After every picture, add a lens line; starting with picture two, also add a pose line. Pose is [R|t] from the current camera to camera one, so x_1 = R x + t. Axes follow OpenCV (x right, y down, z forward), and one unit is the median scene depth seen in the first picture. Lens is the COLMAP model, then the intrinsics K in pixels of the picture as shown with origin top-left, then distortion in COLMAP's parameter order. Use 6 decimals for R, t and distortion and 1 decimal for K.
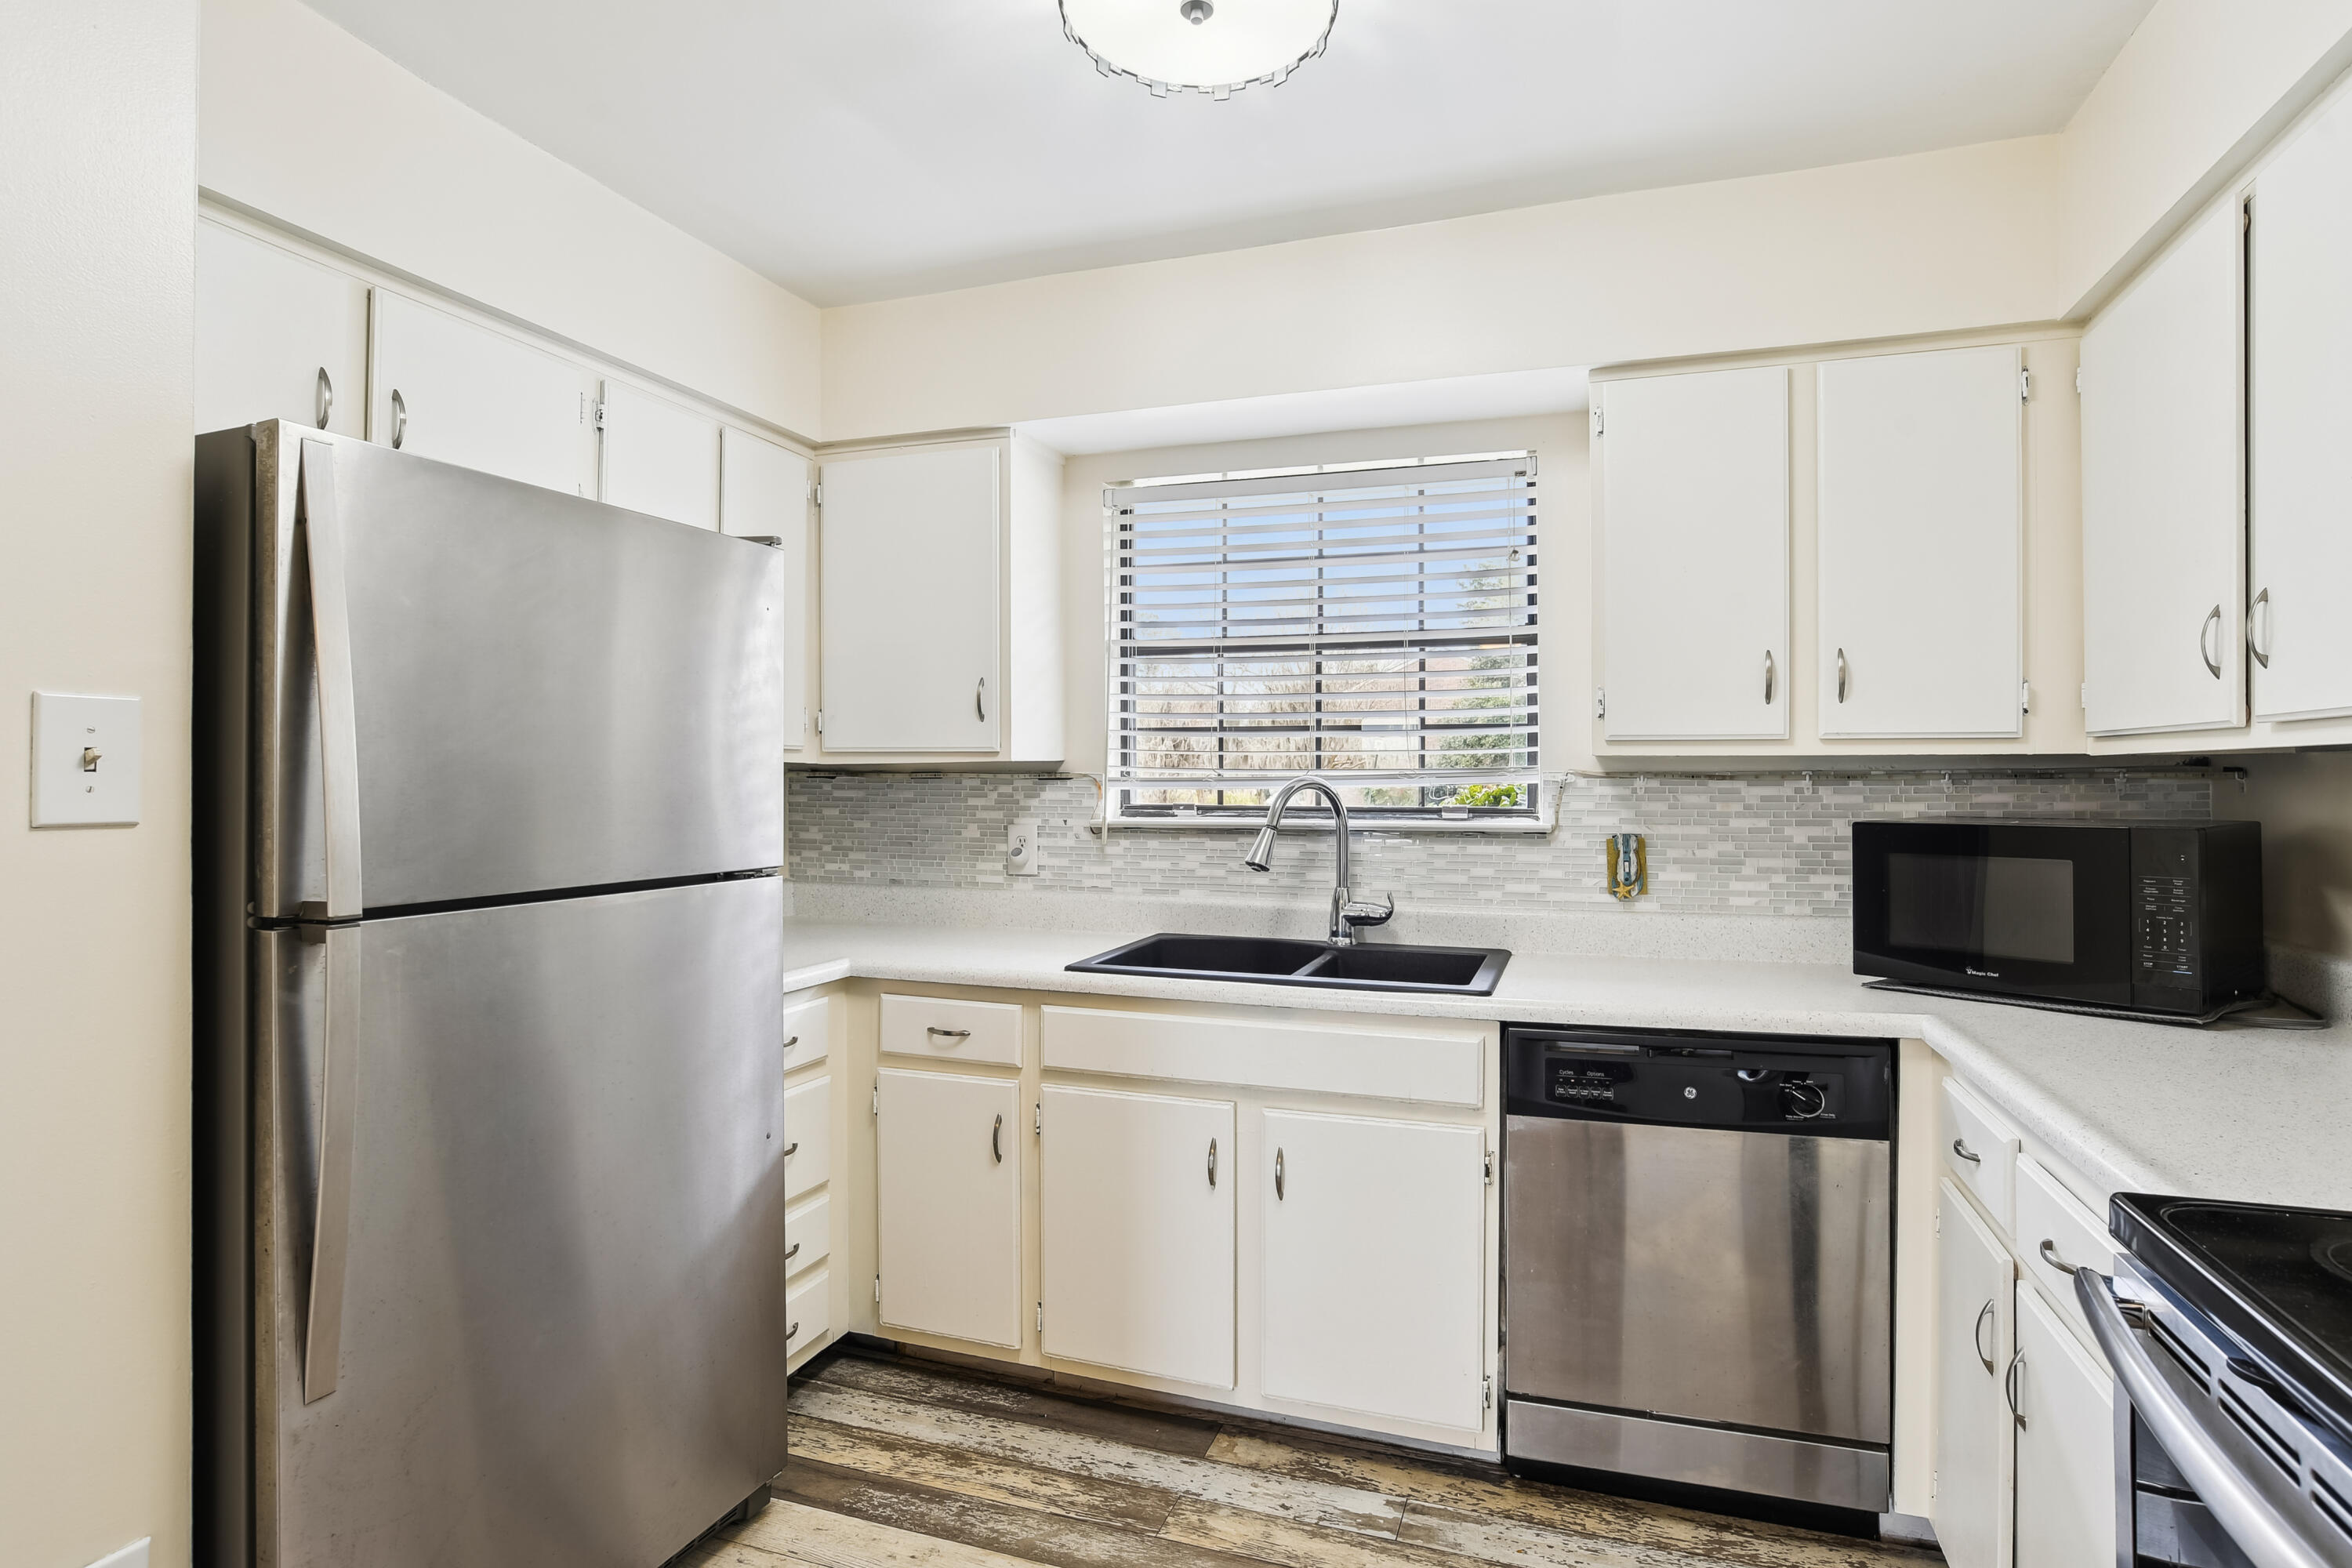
lens RADIAL K [[1217.2, 0, 1184.2], [0, 1217.2, 774.0], [0, 0, 1]] dist [-0.046091, 0.021972]
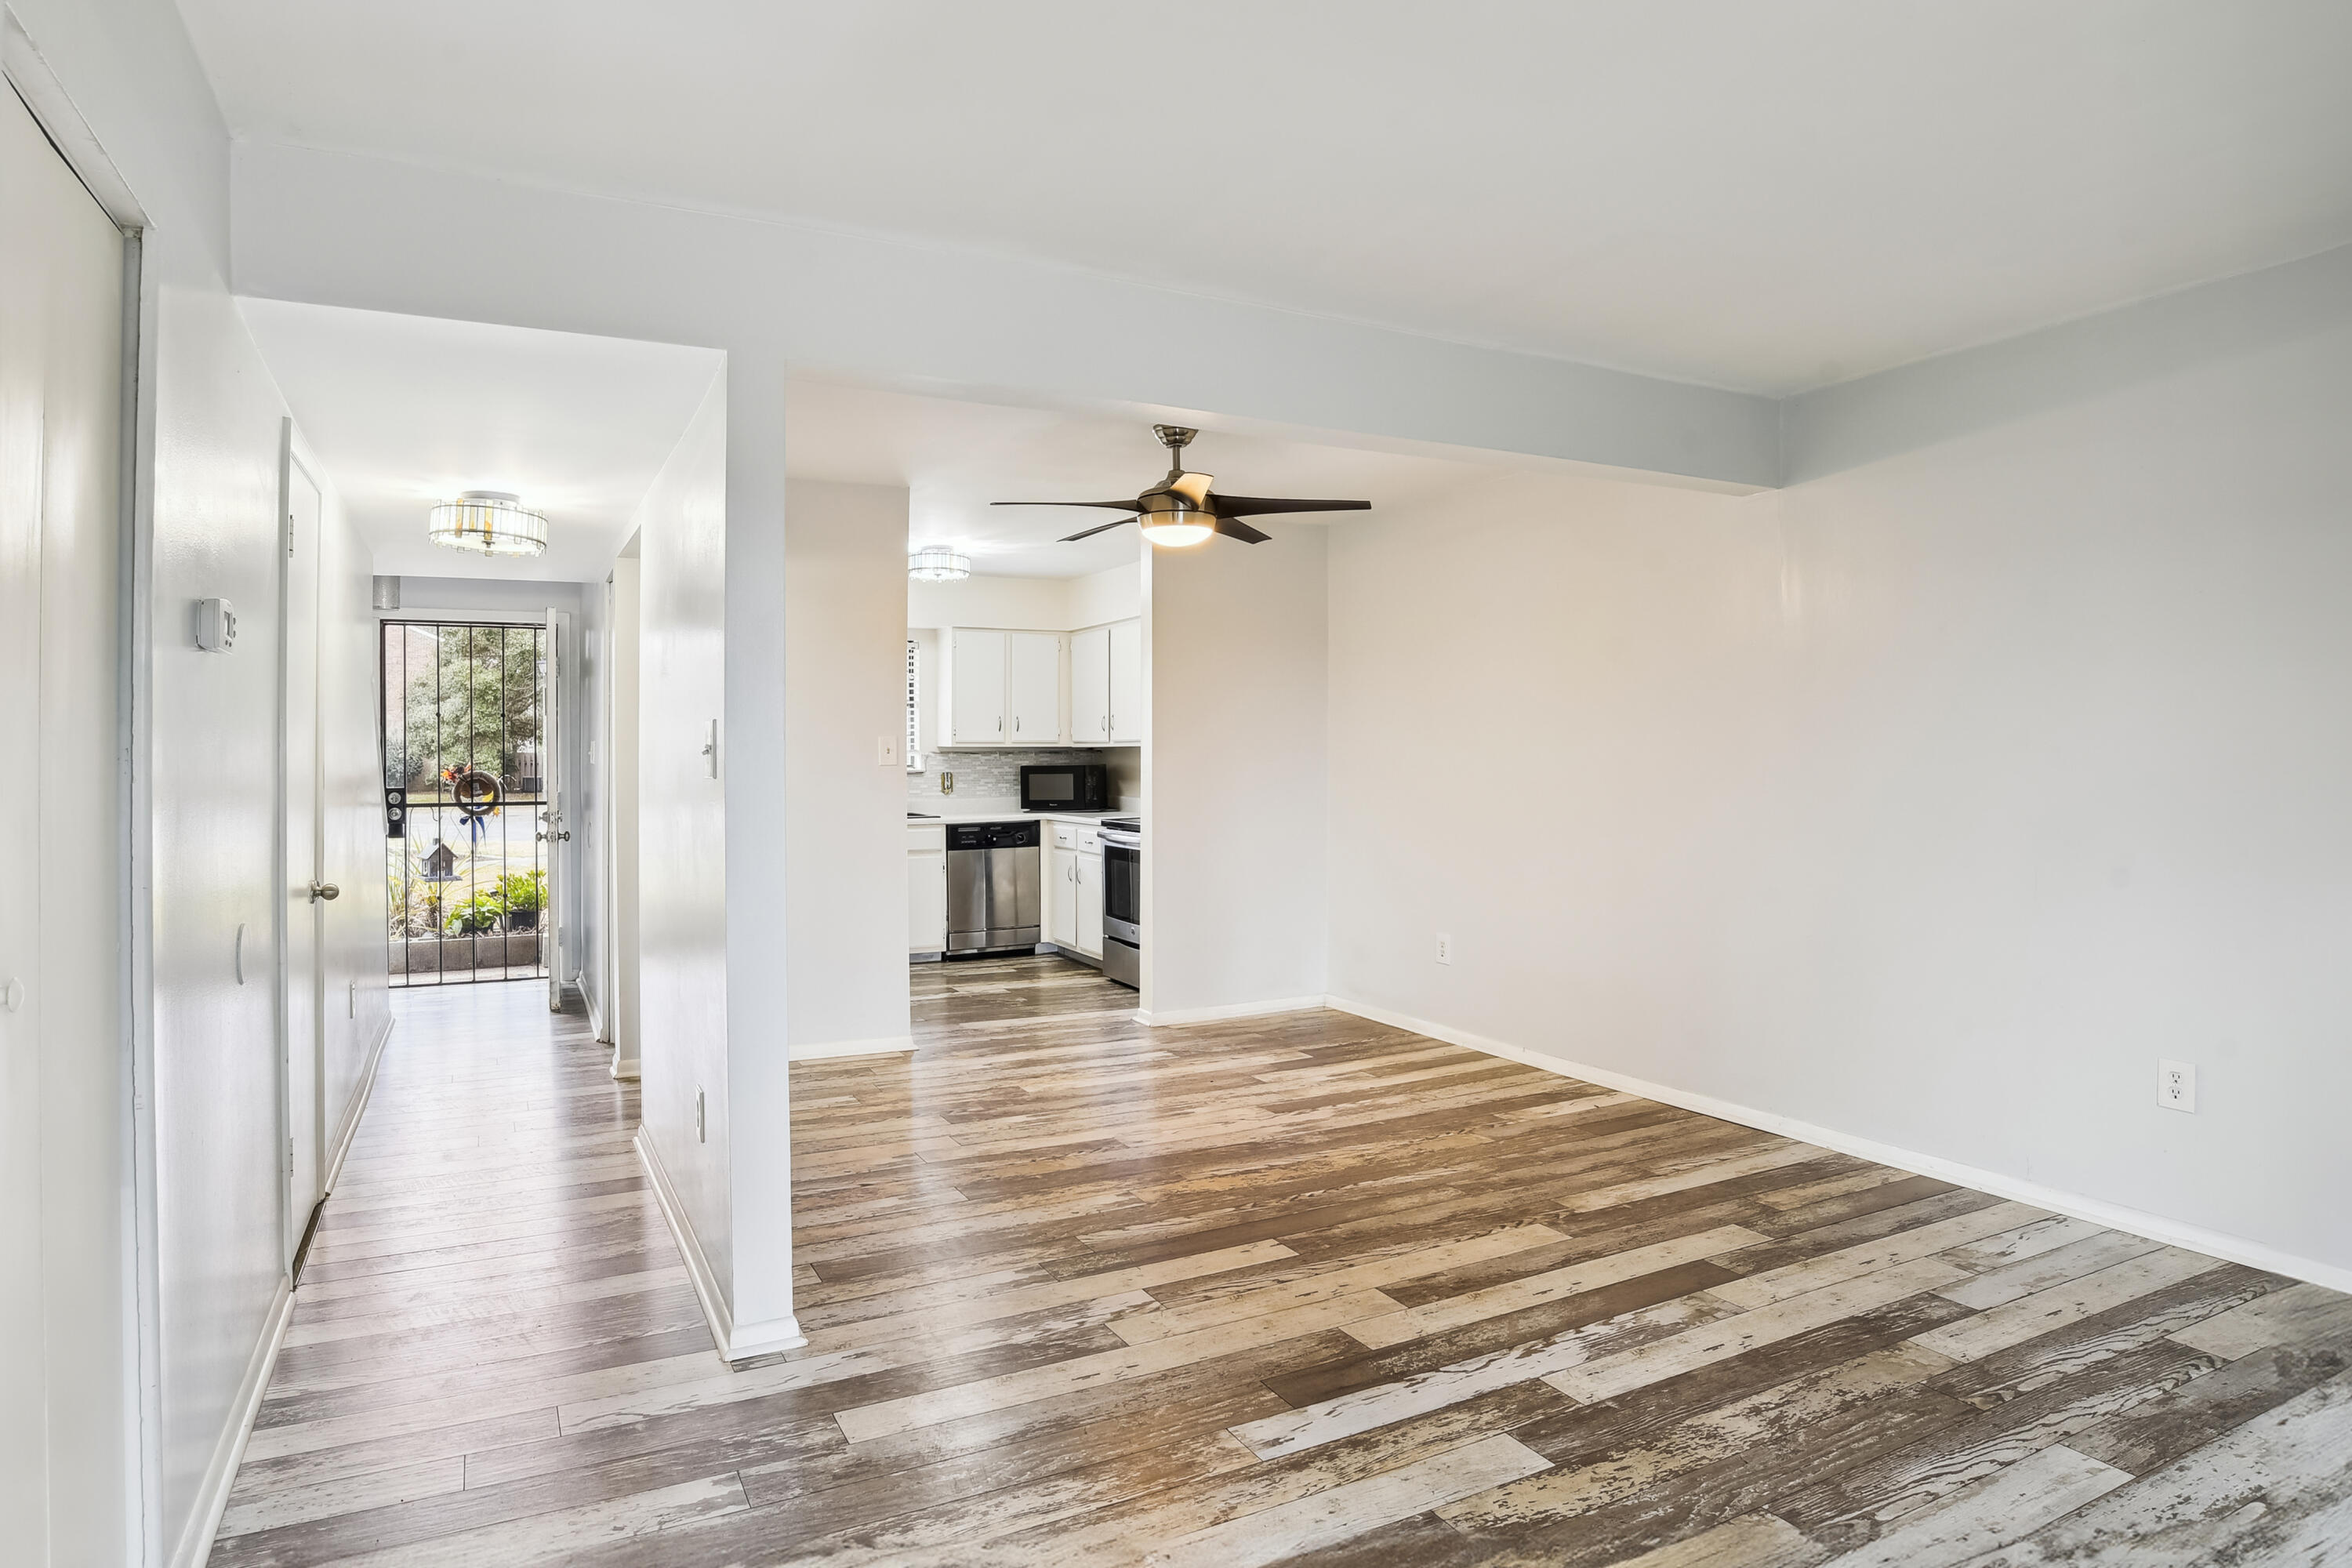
lens RADIAL K [[1289.2, 0, 1156.1], [0, 1289.2, 786.2], [0, 0, 1]] dist [-0.078097, 0.034123]
pose [[0.676168, -0.018757, 0.736508, -1.736206], [0.001178, 0.999702, 0.024378, 0.007370], [-0.736746, -0.015617, 0.675989, -1.639147]]
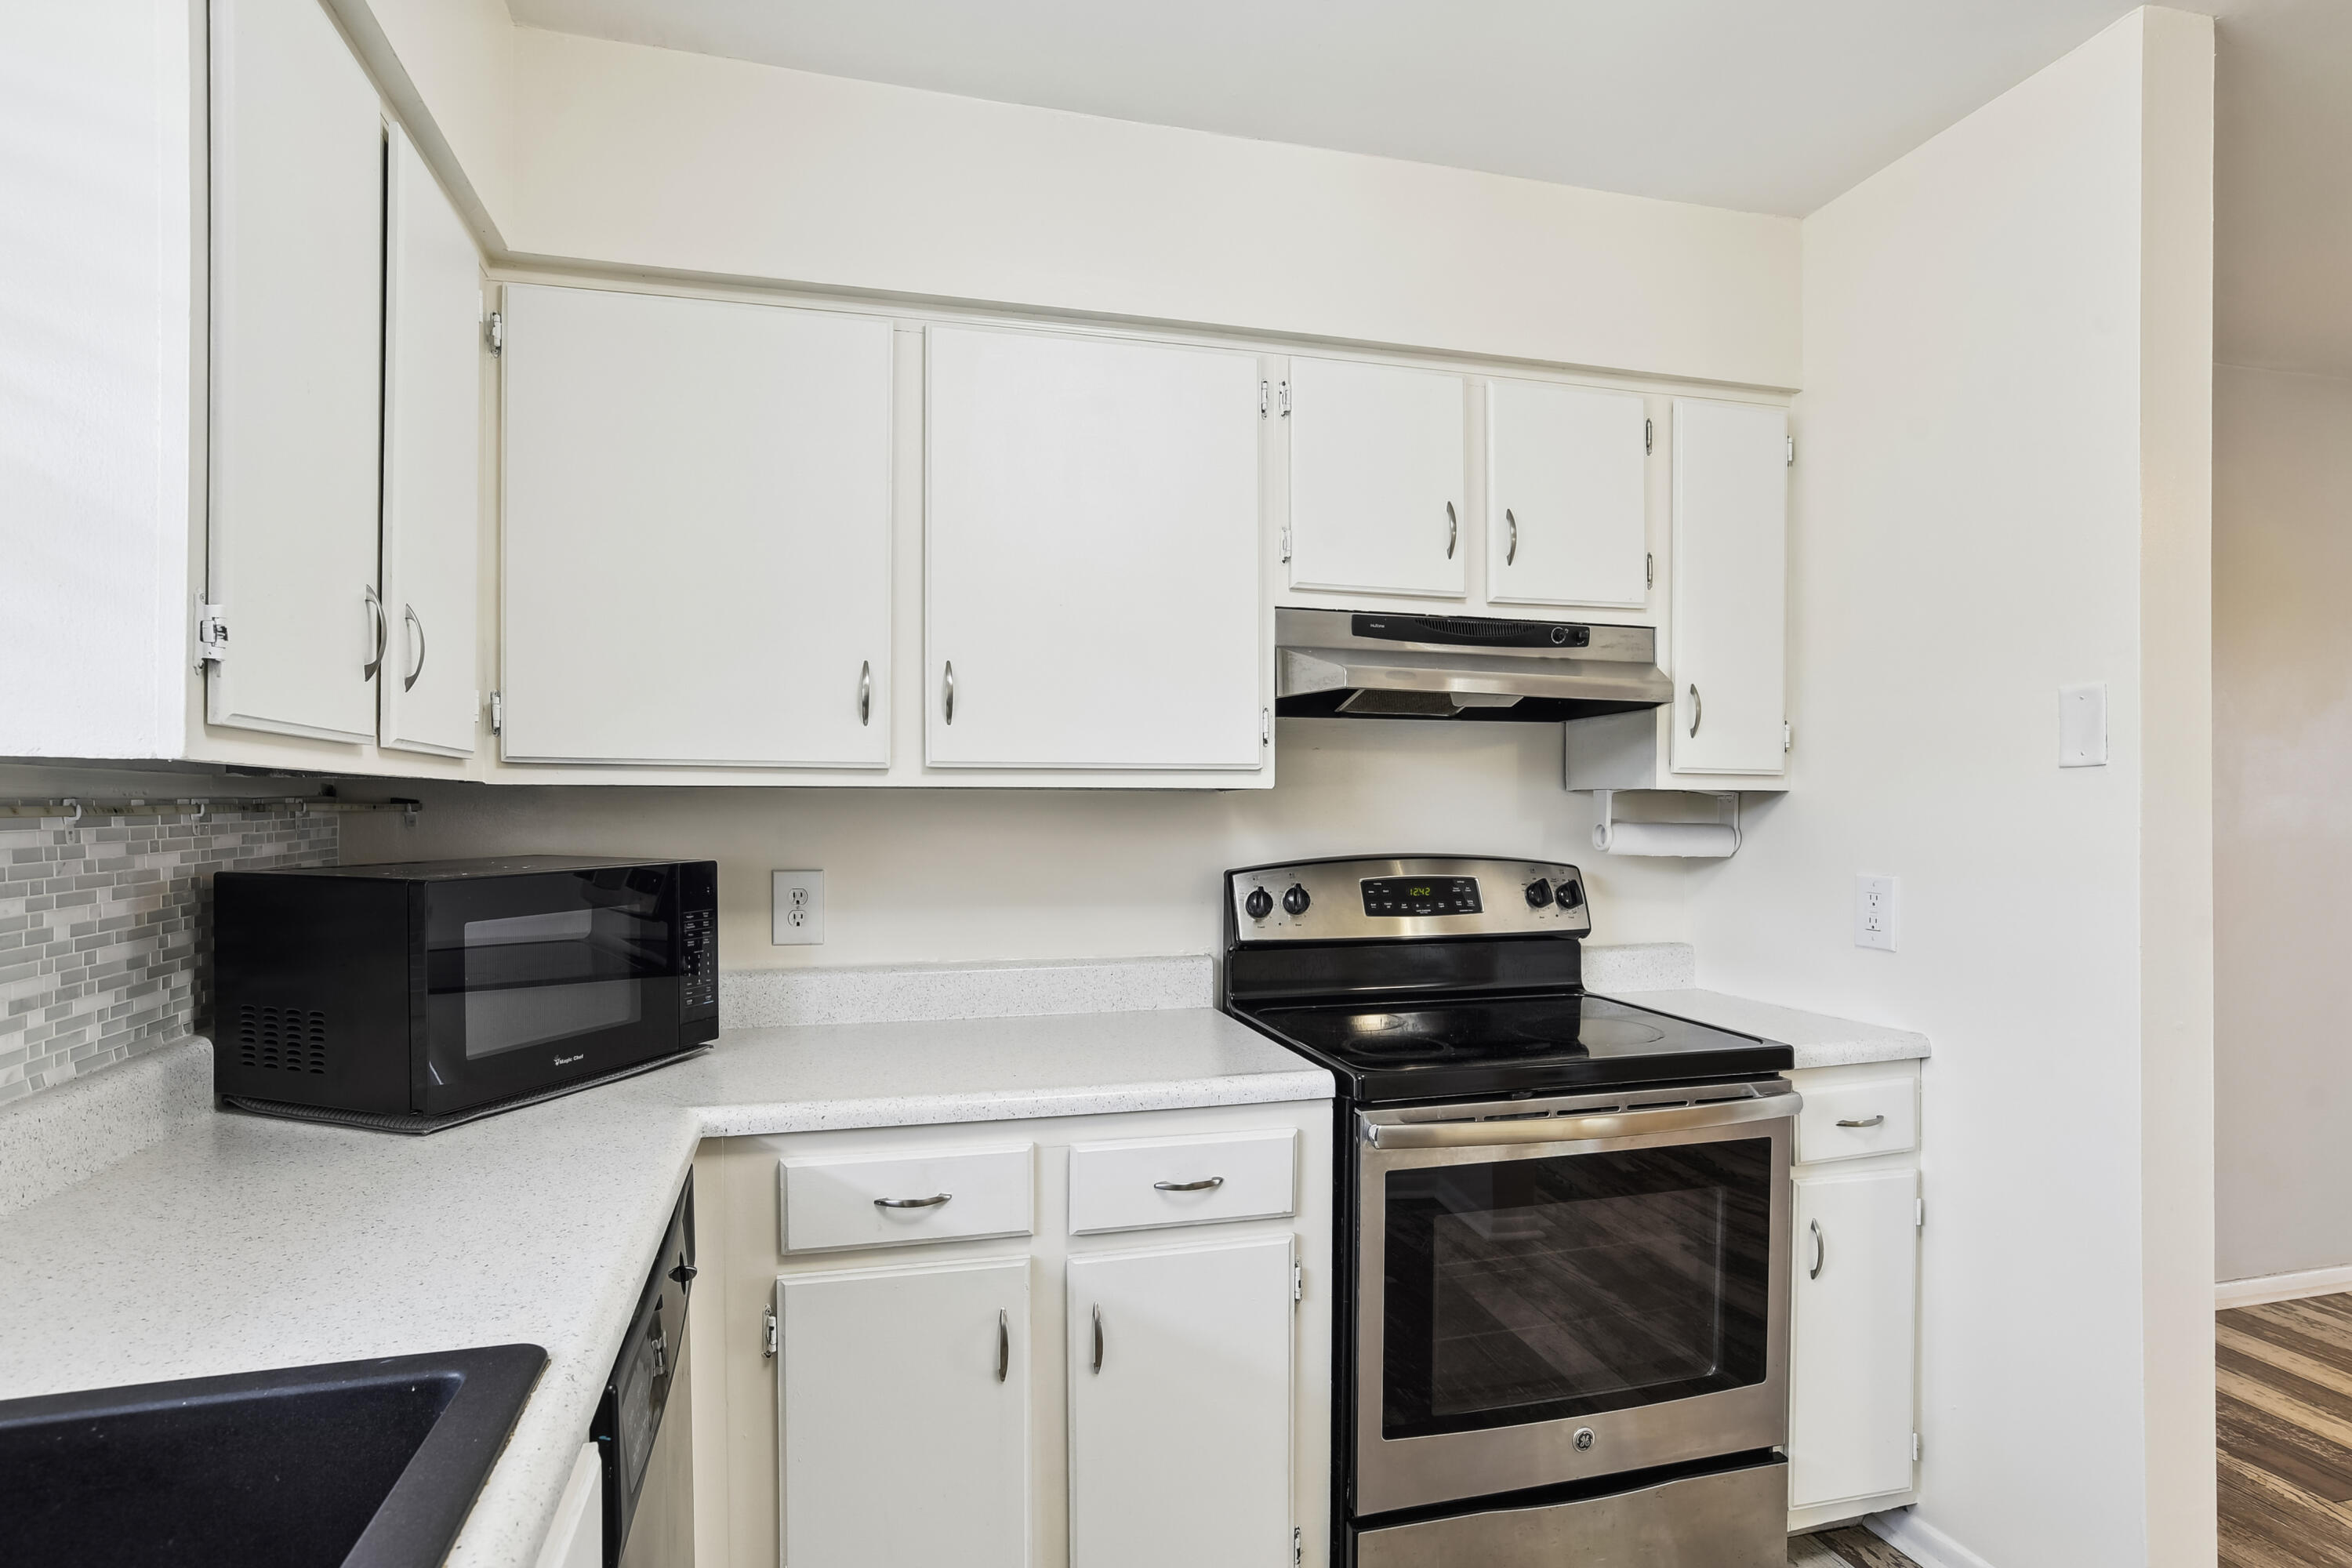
lens RADIAL K [[1220.1, 0, 1183.1], [0, 1220.1, 794.1], [0, 0, 1]] dist [-0.067984, 0.037433]
pose [[-0.580509, 0.009183, 0.814202, -0.171354], [-0.003015, 0.999905, -0.013426, 0.000960], [-0.814248, -0.010249, -0.580427, 0.913949]]
